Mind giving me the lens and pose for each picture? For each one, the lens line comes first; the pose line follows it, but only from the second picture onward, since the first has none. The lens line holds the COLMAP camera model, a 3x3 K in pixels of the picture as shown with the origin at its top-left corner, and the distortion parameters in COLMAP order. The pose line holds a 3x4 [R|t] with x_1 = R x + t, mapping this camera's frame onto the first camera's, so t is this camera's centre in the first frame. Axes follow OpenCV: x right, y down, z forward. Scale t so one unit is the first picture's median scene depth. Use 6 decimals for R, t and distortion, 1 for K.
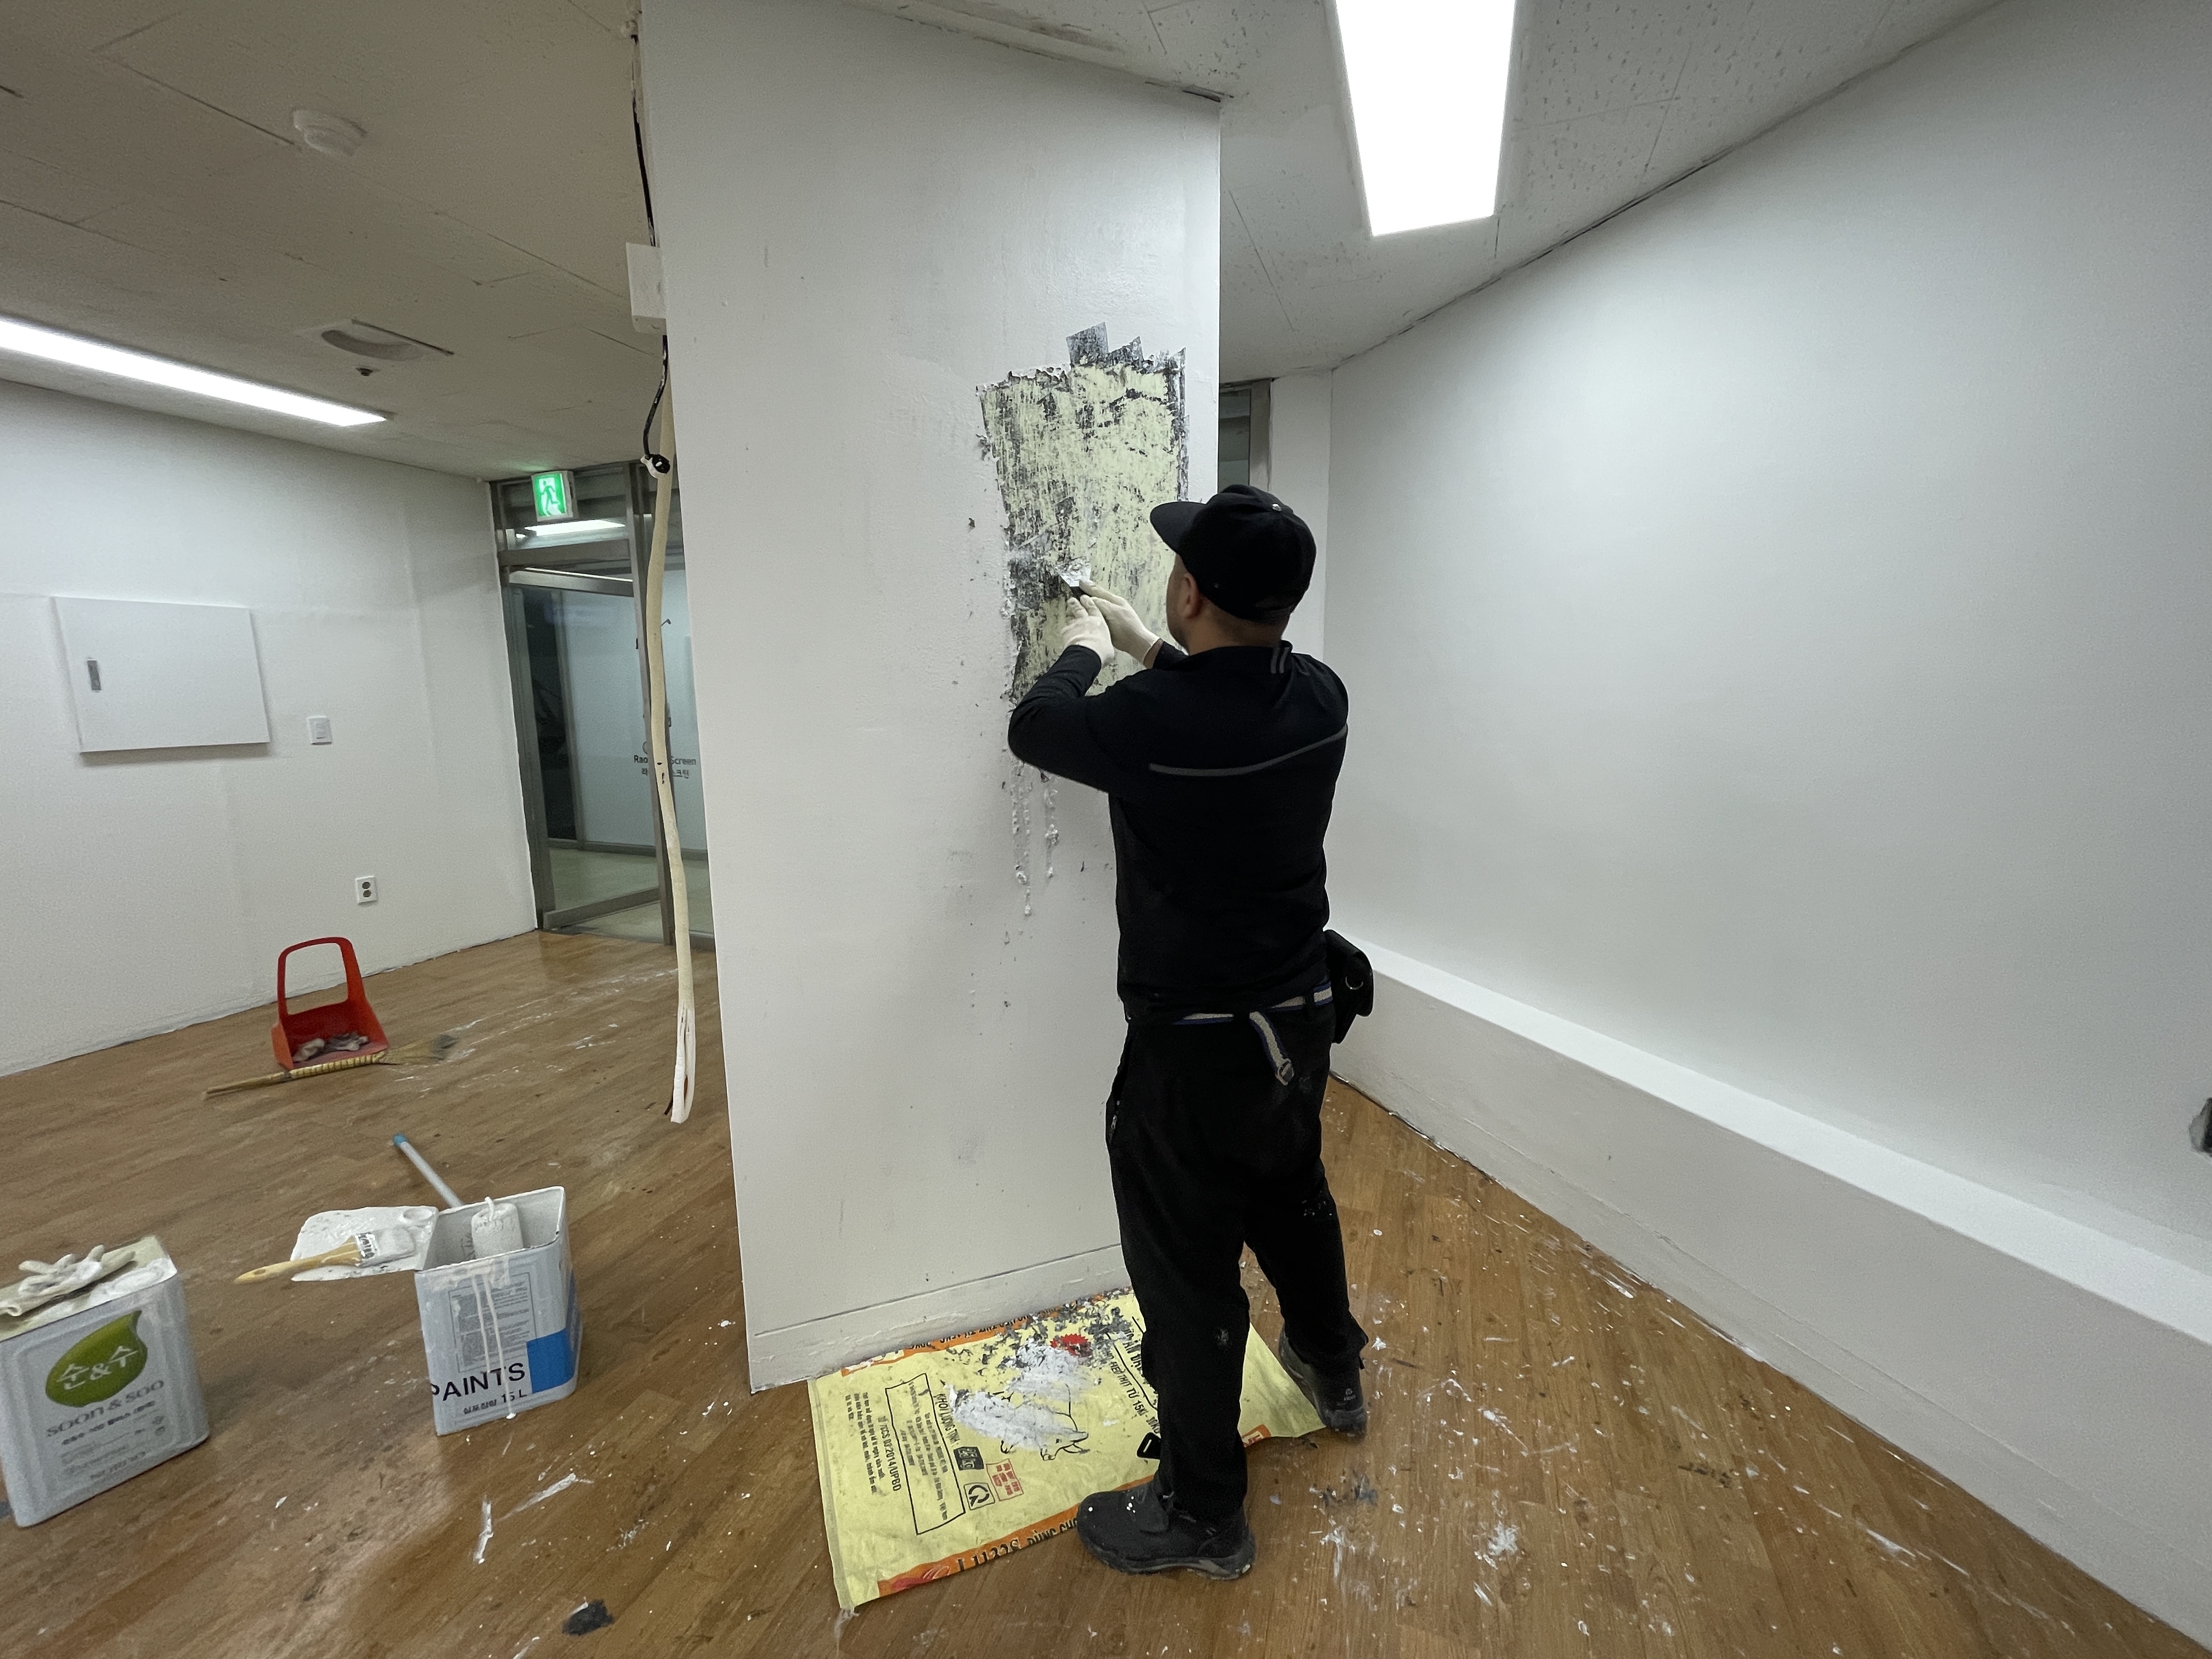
lens RADIAL K [[887.1, 0, 1109.9], [0, 887.1, 827.2], [0, 0, 1]] dist [0.000884, -0.000676]
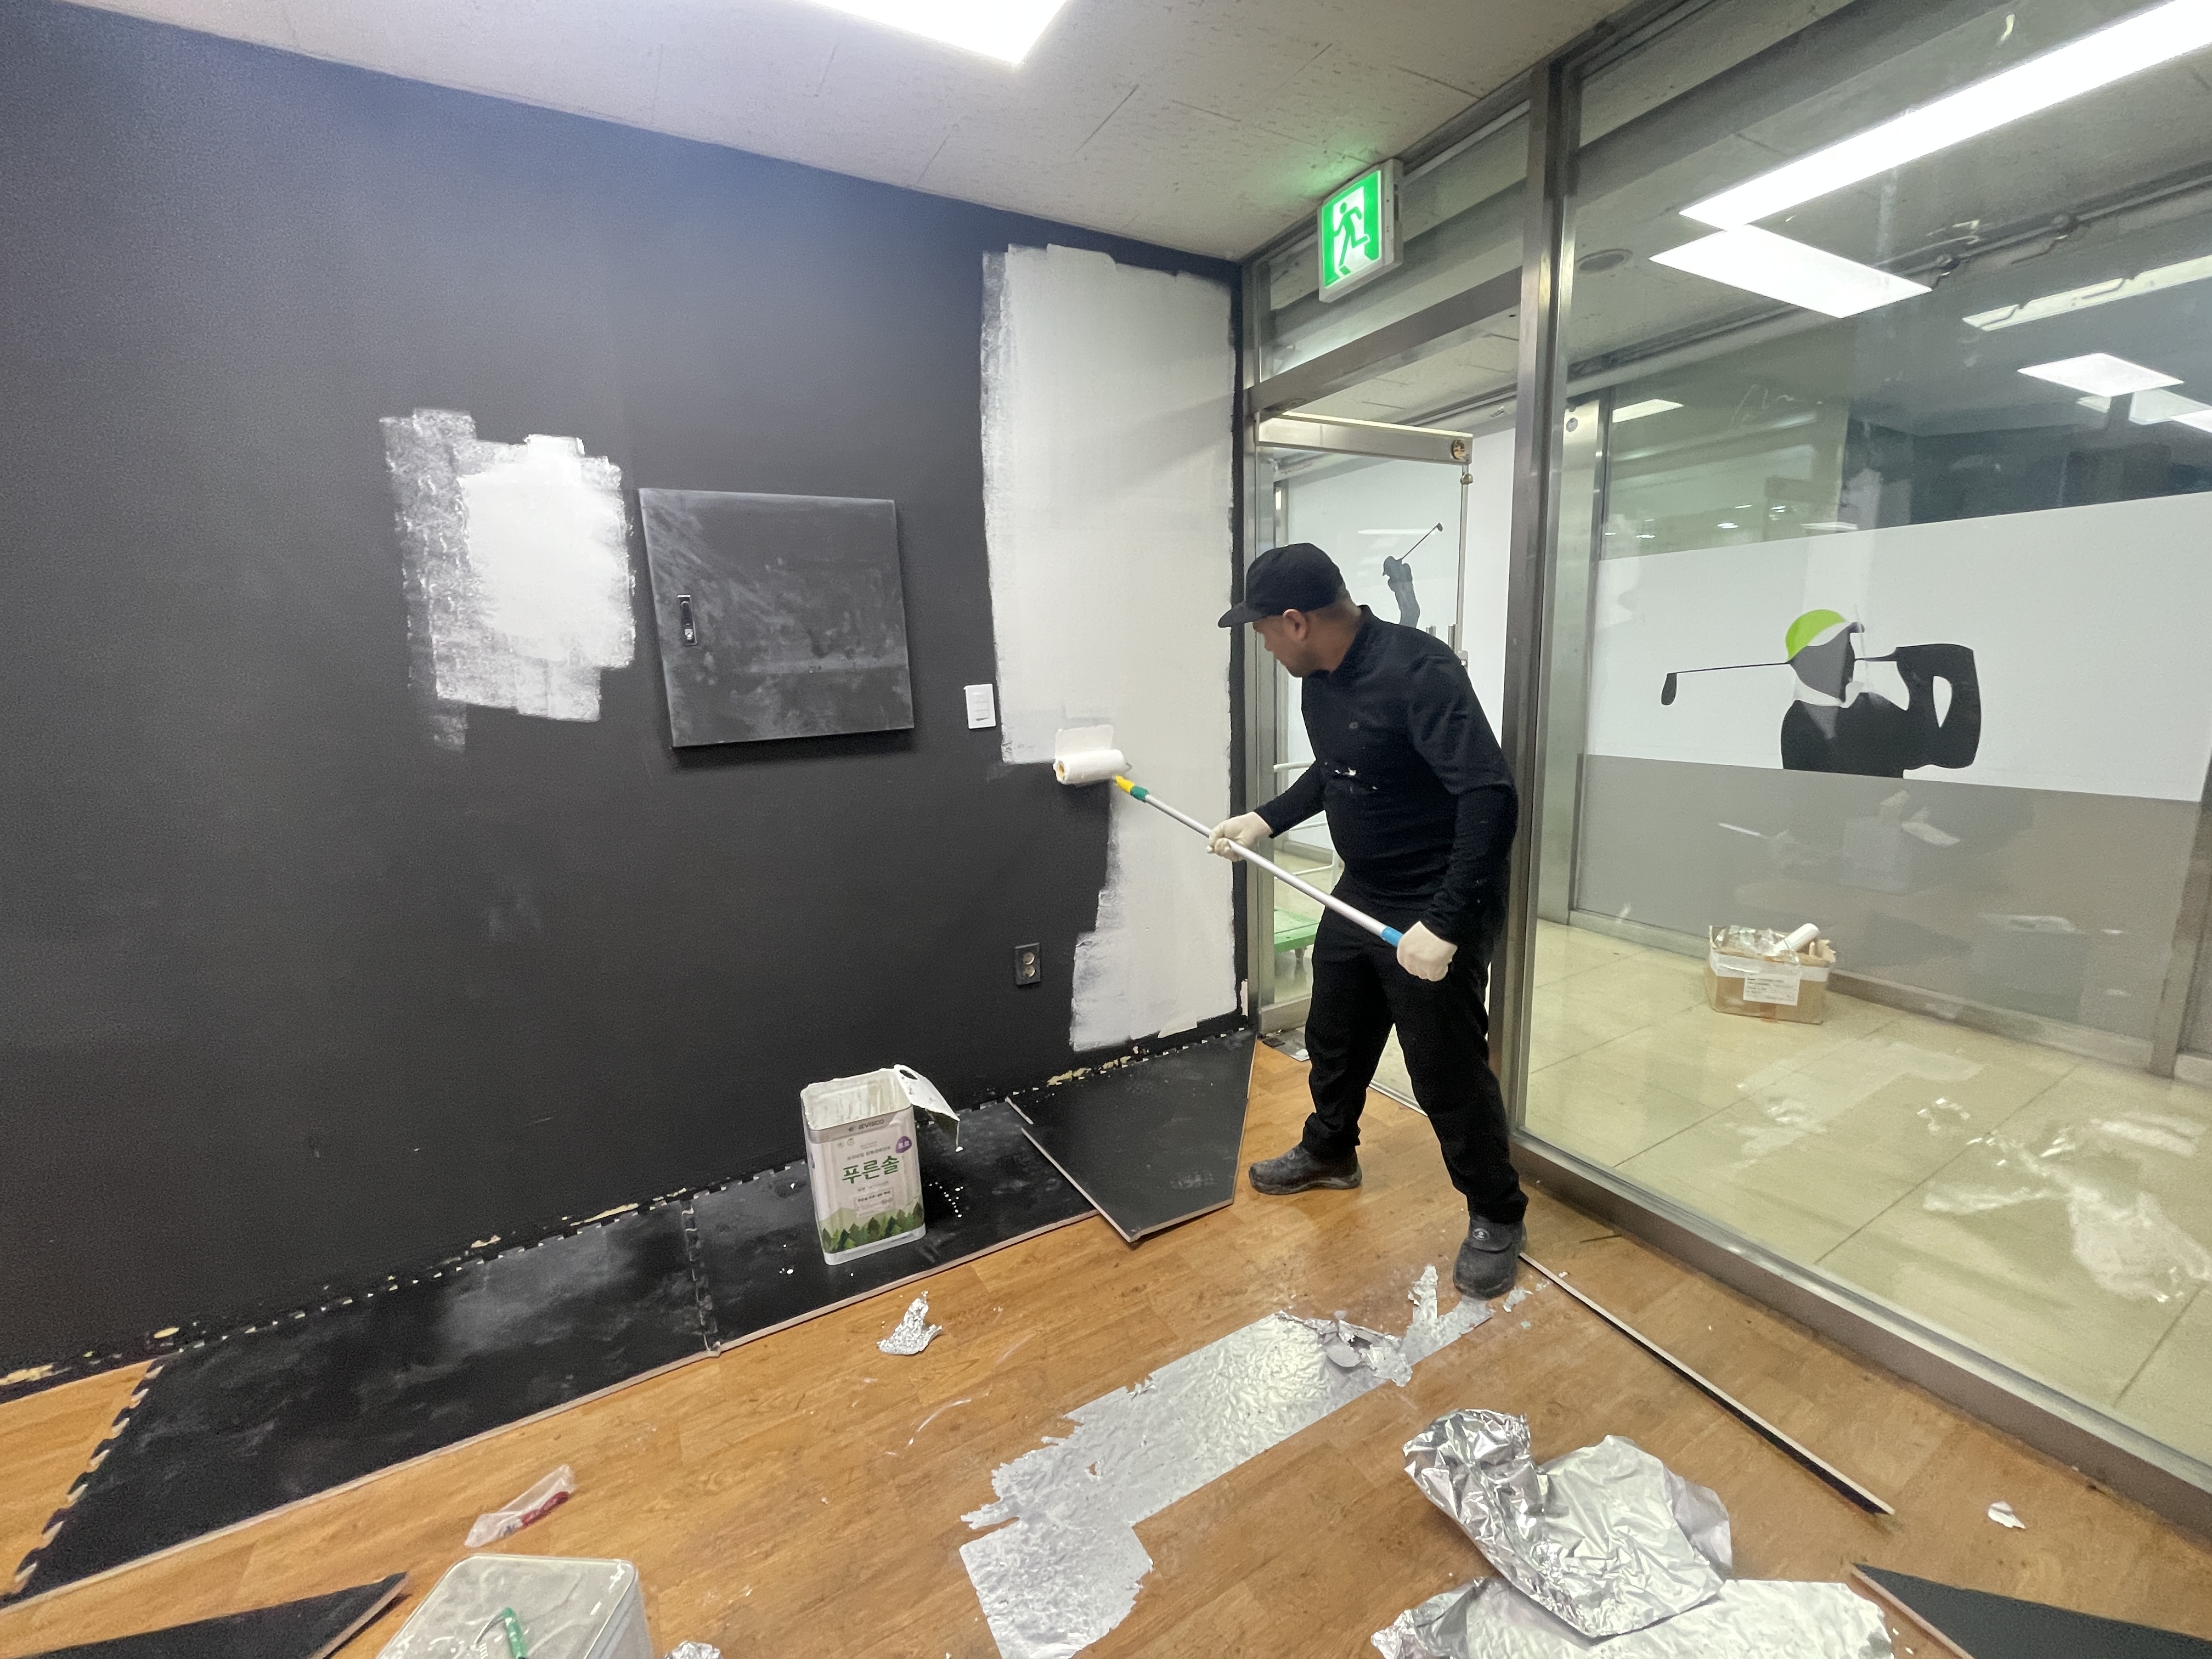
lens RADIAL K [[887.1, 0, 1109.9], [0, 887.1, 827.2], [0, 0, 1]] dist [0.000884, -0.000676]
pose [[0.774022, 0.102859, -0.624748, -0.391986], [-0.069656, 0.994560, 0.077445, -0.072873], [0.629316, -0.016426, 0.776976, 0.526469]]
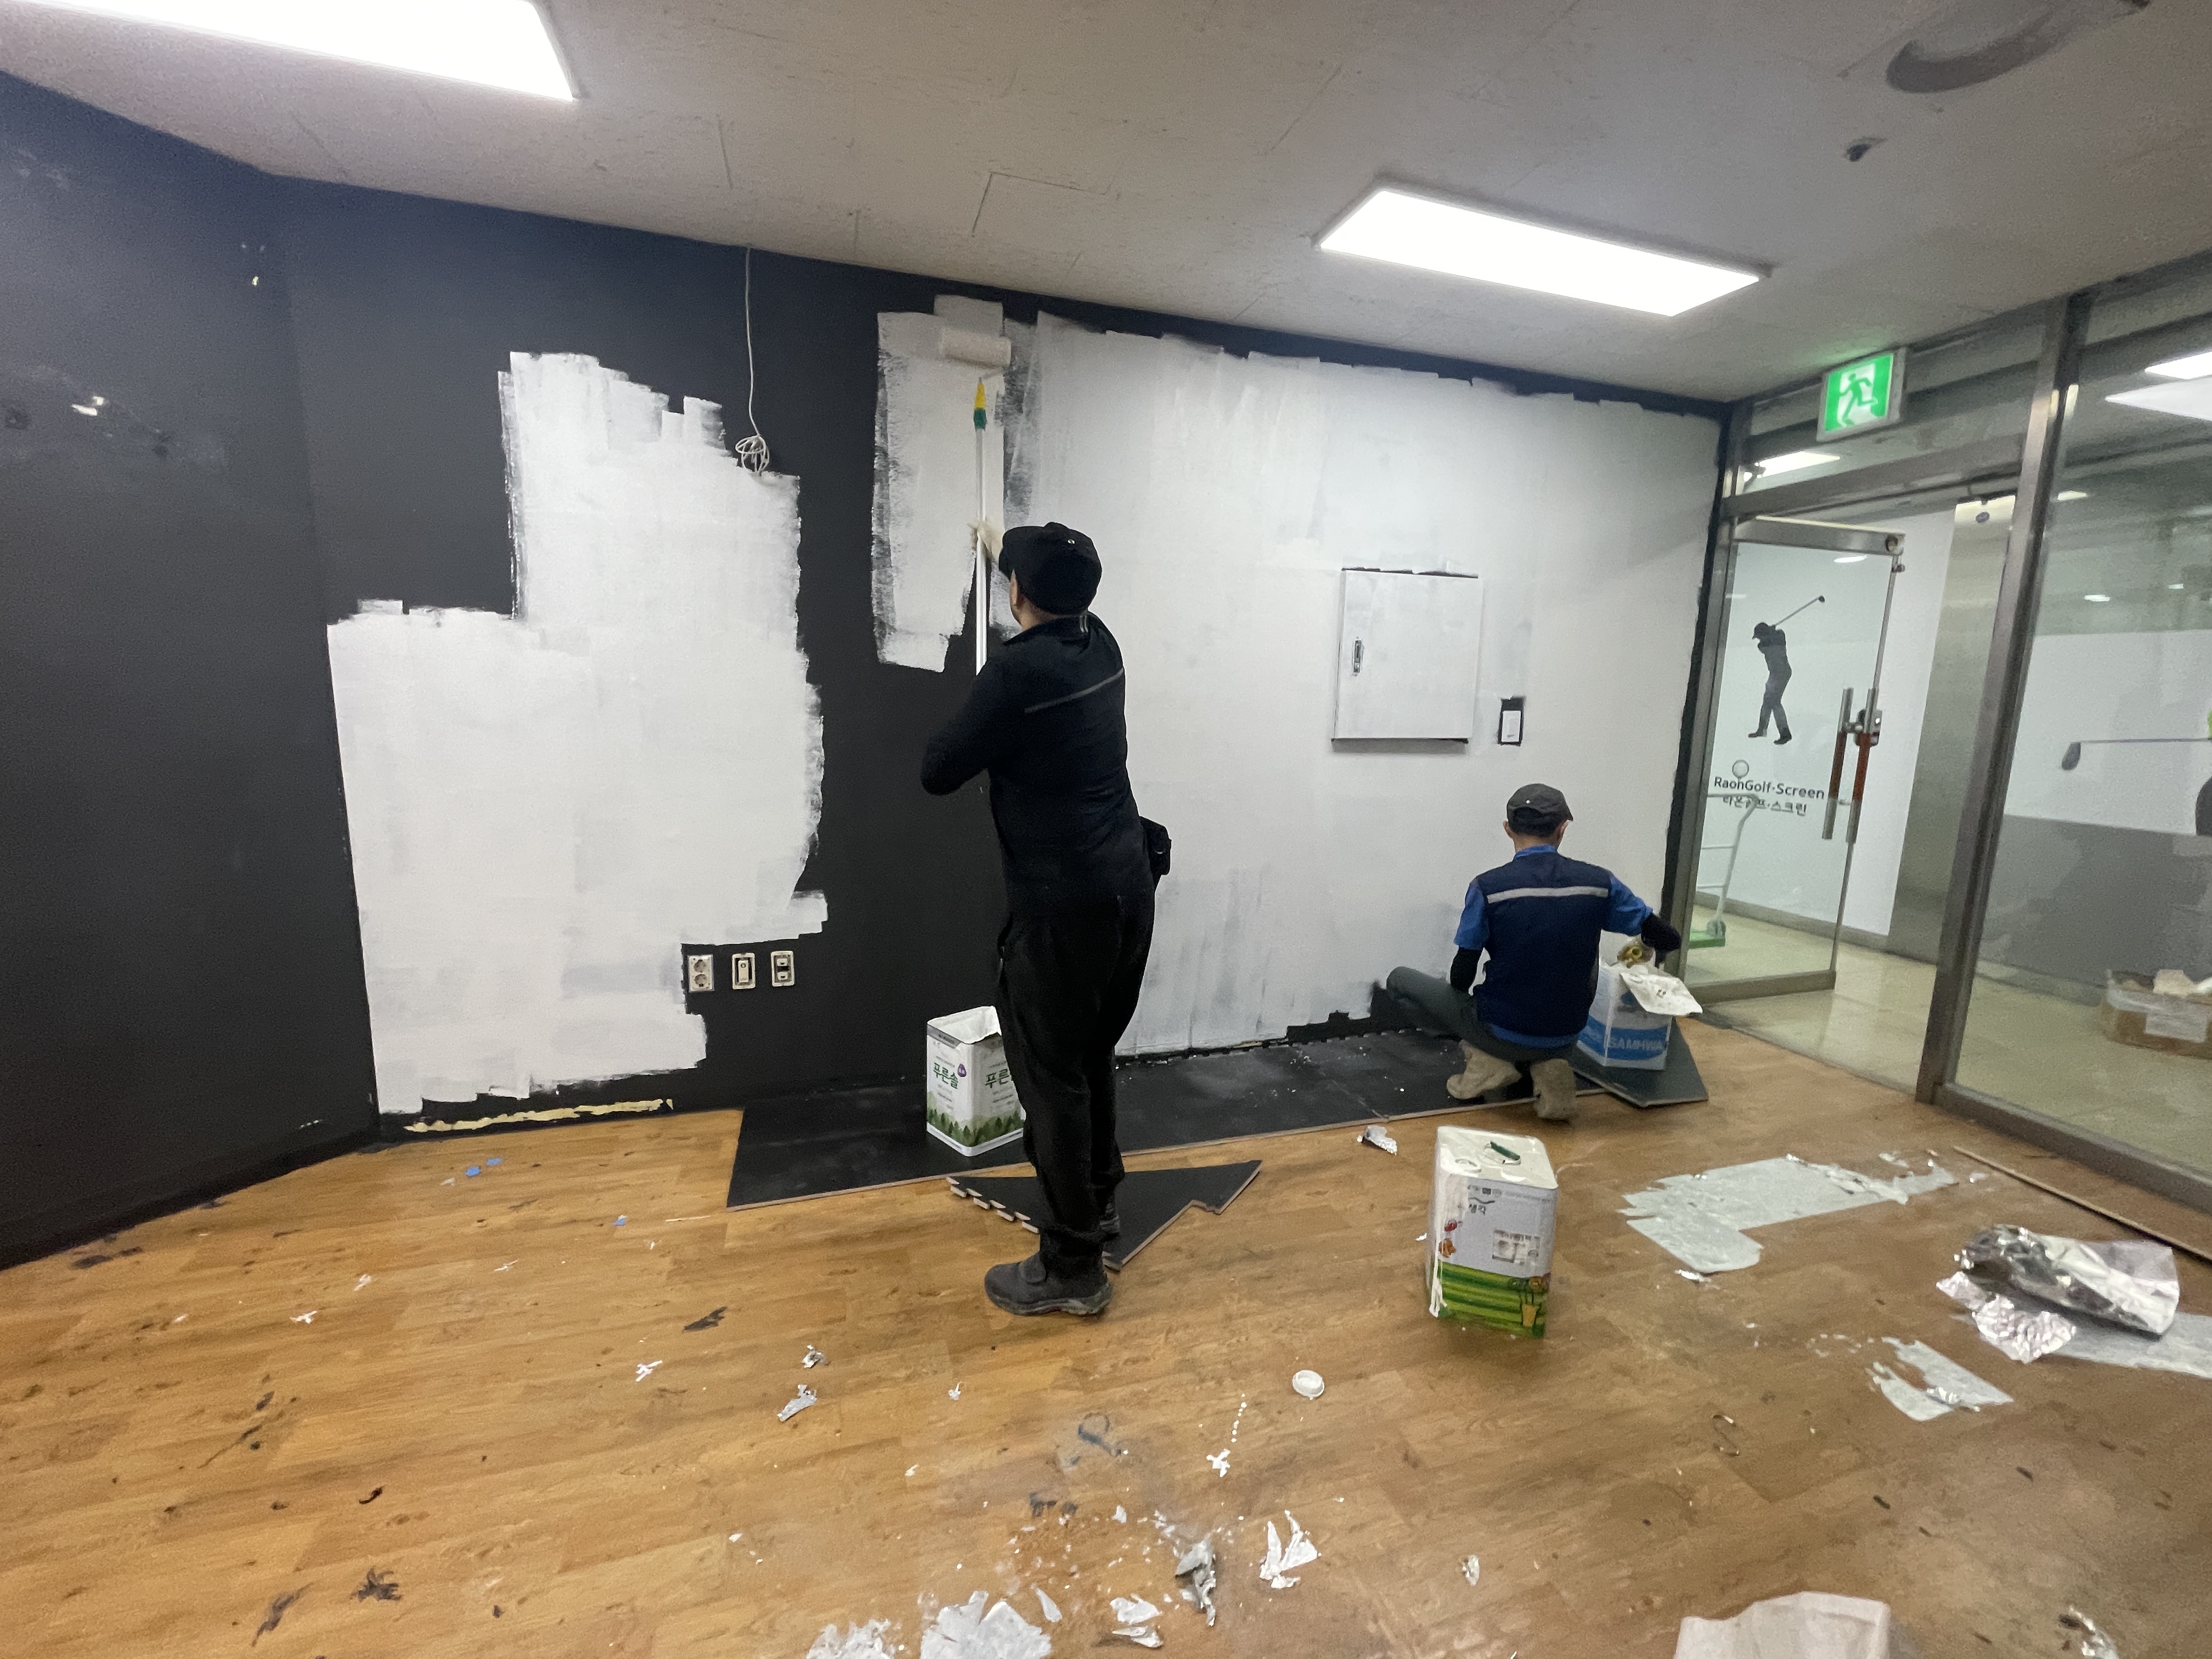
lens RADIAL K [[894.2, 0, 1114.5], [0, 894.2, 828.8], [0, 0, 1]] dist [-0.000222, -0.000659]
pose [[0.625691, 0.142726, -0.766903, -0.419305], [-0.149887, 0.986797, 0.061363, -0.010105], [0.765535, 0.076554, 0.638823, 0.171199]]
